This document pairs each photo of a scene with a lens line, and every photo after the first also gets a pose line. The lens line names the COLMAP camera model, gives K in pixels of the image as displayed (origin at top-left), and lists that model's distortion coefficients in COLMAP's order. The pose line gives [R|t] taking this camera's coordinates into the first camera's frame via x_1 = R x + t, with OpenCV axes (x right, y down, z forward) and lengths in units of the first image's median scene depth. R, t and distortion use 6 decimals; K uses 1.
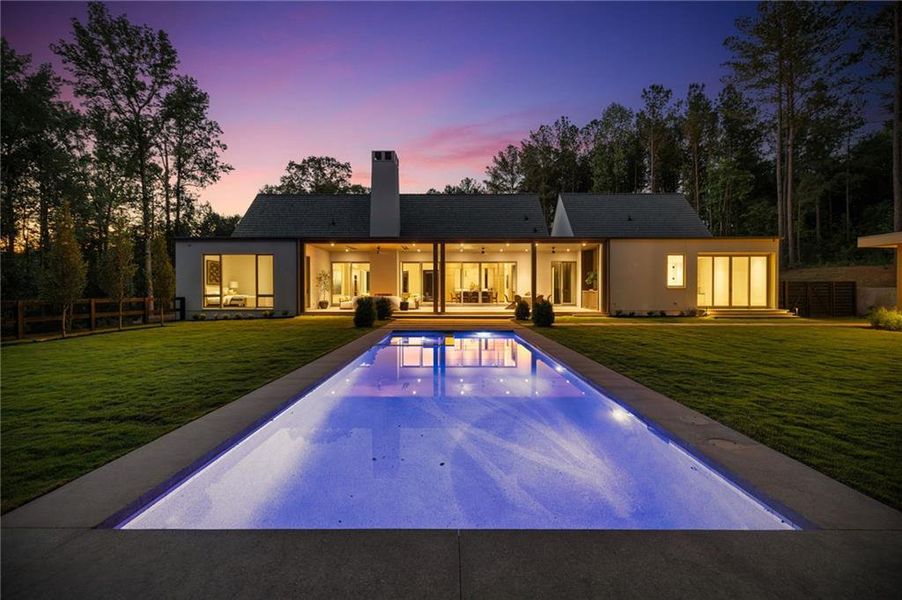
lens RADIAL K [[373.2, 0, 451.0], [0, 373.2, 300.0], [0, 0, 1]] dist [-0.009795, 0.000058]
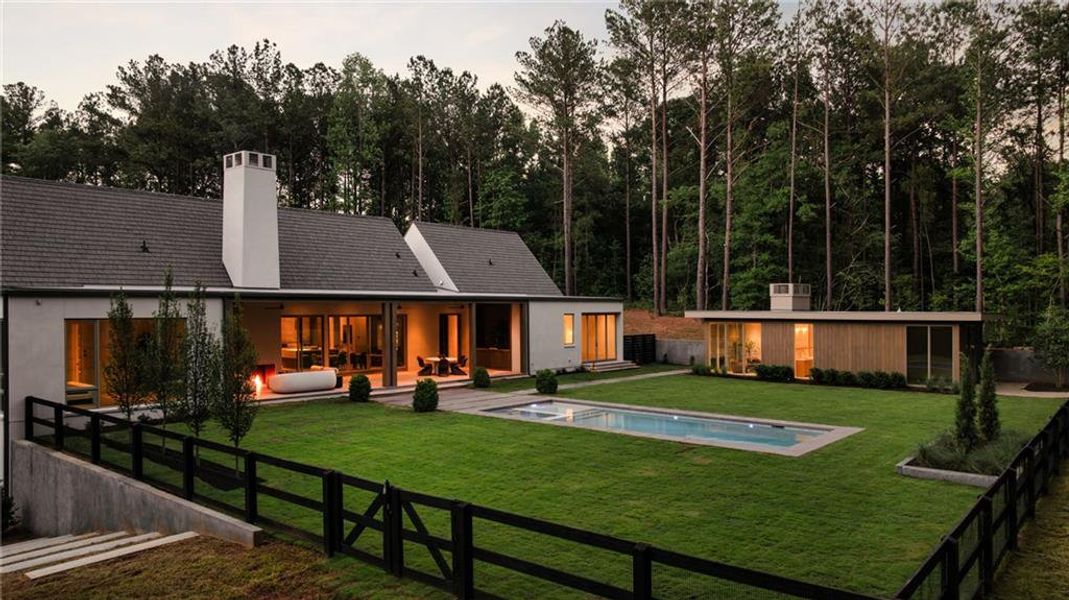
lens RADIAL K [[766.3, 0, 534.5], [0, 766.3, 300.0], [0, 0, 1]] dist [-0.026074, -0.001485]
pose [[0.635054, 0.007529, 0.772431, -0.482506], [0.016653, 0.999587, -0.023434, -0.047856], [-0.772288, 0.027745, 0.634666, -0.134222]]
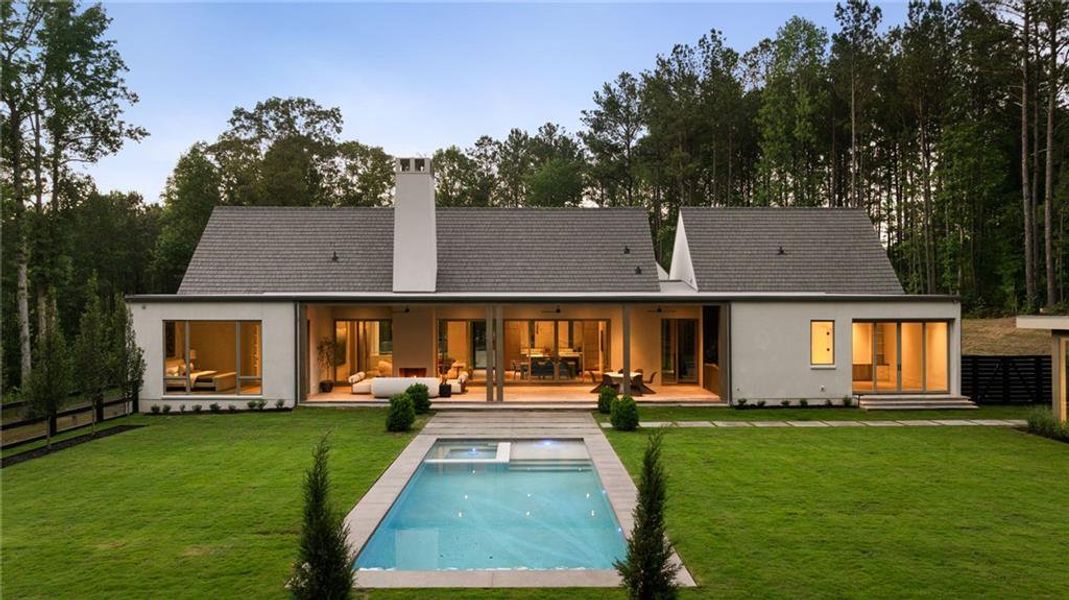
lens RADIAL K [[766.3, 0, 534.5], [0, 766.3, 300.0], [0, 0, 1]] dist [-0.026074, -0.001485]
pose [[0.999898, -0.000557, 0.014237, 0.010145], [0.001046, 0.999409, -0.034358, -0.047267], [-0.014210, 0.034369, 0.999308, -0.204522]]
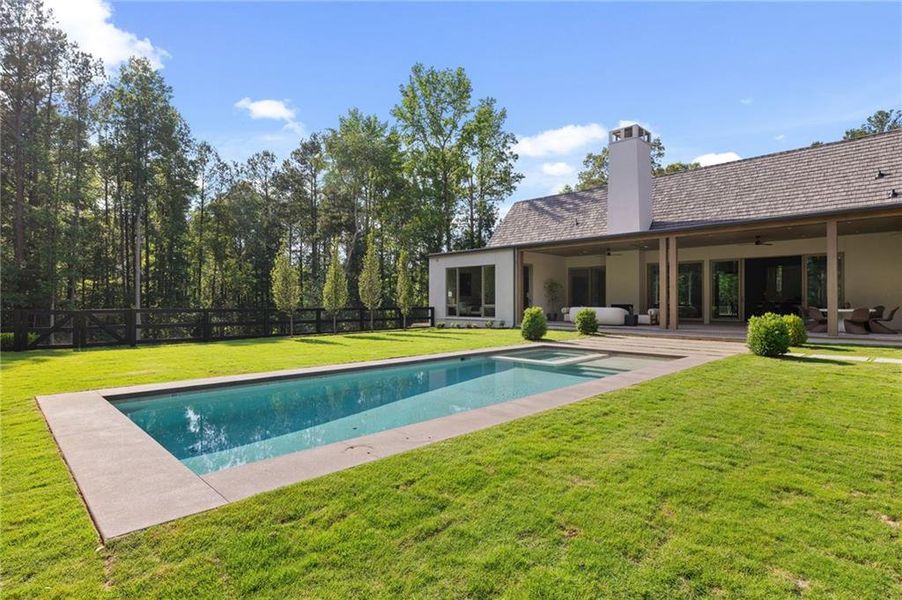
lens RADIAL K [[457.7, 0, 445.9], [0, 457.7, 300.5], [0, 0, 1]] dist [-0.001595, -0.000677]
pose [[0.702331, -0.000393, -0.711850, 0.128794], [-0.018029, 0.999669, -0.018341, -0.001247], [0.711622, 0.025715, 0.702092, 0.013074]]
